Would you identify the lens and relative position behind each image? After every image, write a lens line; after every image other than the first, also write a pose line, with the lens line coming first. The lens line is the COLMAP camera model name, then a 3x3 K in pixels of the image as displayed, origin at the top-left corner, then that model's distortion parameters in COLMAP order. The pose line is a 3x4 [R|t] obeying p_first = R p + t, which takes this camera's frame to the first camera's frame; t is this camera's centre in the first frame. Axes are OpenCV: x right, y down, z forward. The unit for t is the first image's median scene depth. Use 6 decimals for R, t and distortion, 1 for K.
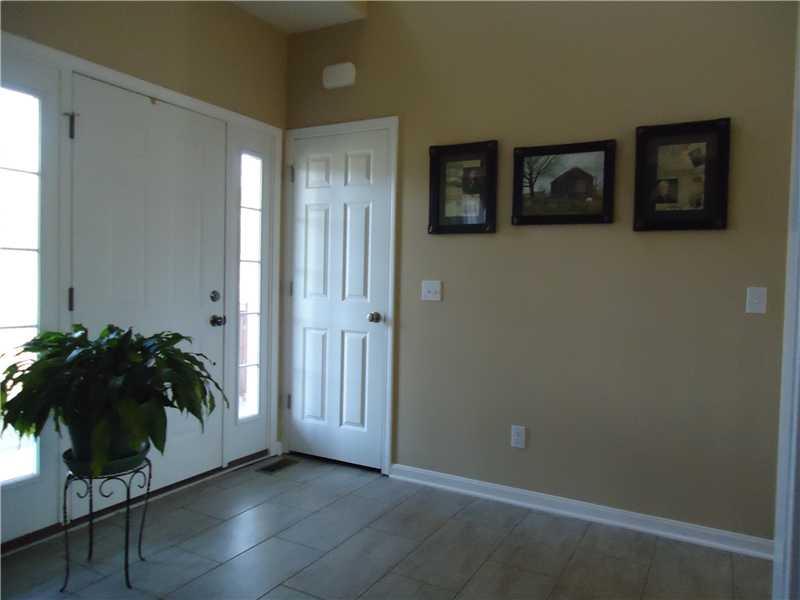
lens RADIAL K [[581.7, 0, 401.6], [0, 581.7, 298.3], [0, 0, 1]] dist [-0.012900, 0.002836]
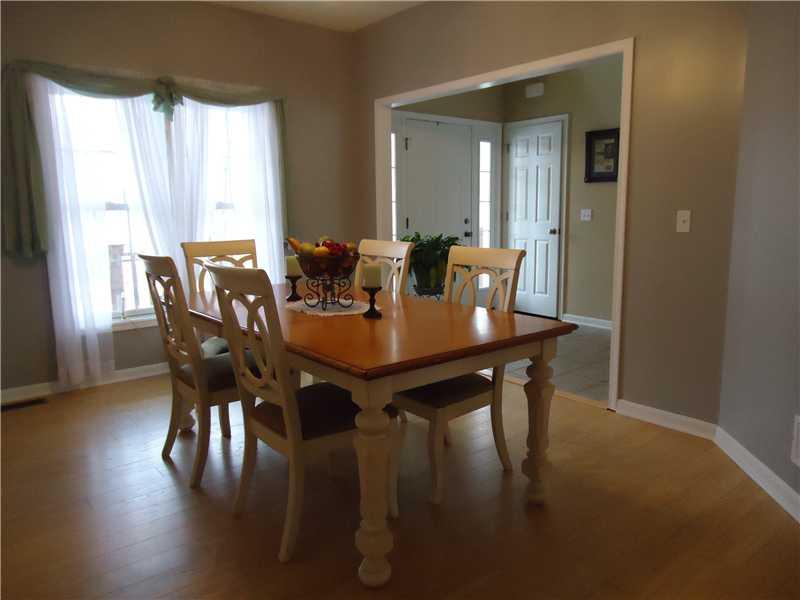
lens RADIAL K [[581.7, 0, 401.6], [0, 581.7, 298.3], [0, 0, 1]] dist [-0.012900, 0.002836]
pose [[0.929668, 0.025027, -0.367547, 0.183861], [0.018766, 0.993177, 0.115094, 0.023381], [0.367920, -0.113896, 0.922856, -0.848463]]
